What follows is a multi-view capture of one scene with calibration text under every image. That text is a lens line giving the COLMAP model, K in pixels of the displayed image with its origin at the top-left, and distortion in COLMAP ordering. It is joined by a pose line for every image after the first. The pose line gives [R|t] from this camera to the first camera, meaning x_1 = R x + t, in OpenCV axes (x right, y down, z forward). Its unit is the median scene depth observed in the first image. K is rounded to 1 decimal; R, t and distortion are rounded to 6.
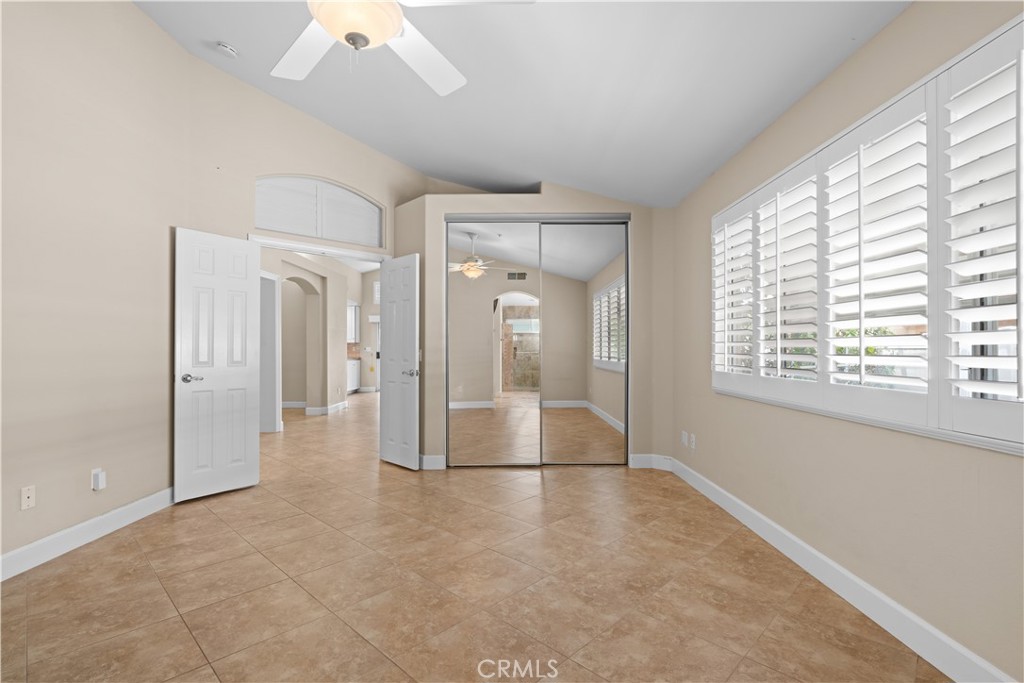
lens RADIAL K [[459.4, 0, 512.0], [0, 459.4, 341.5], [0, 0, 1]] dist [-0.003784, -0.000090]
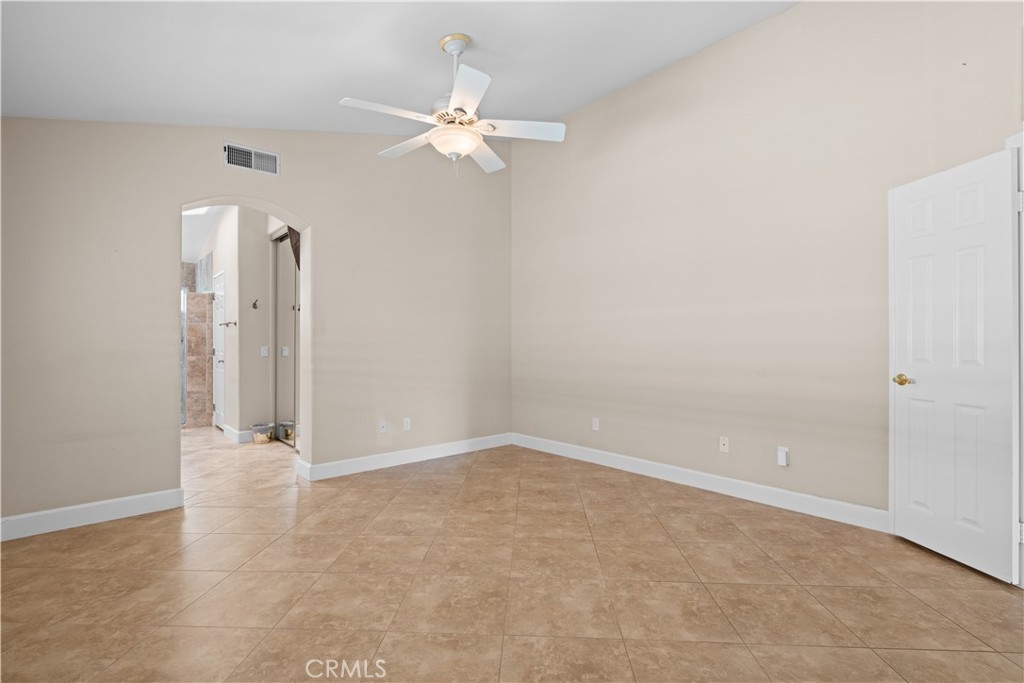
lens RADIAL K [[471.9, 0, 511.2], [0, 471.9, 345.9], [0, 0, 1]] dist [-0.007157, 0.000390]
pose [[-0.743655, 0.005197, -0.668543, 0.454991], [0.013310, 0.999887, -0.007033, 0.031080], [0.668431, -0.014128, -0.743640, 1.722994]]
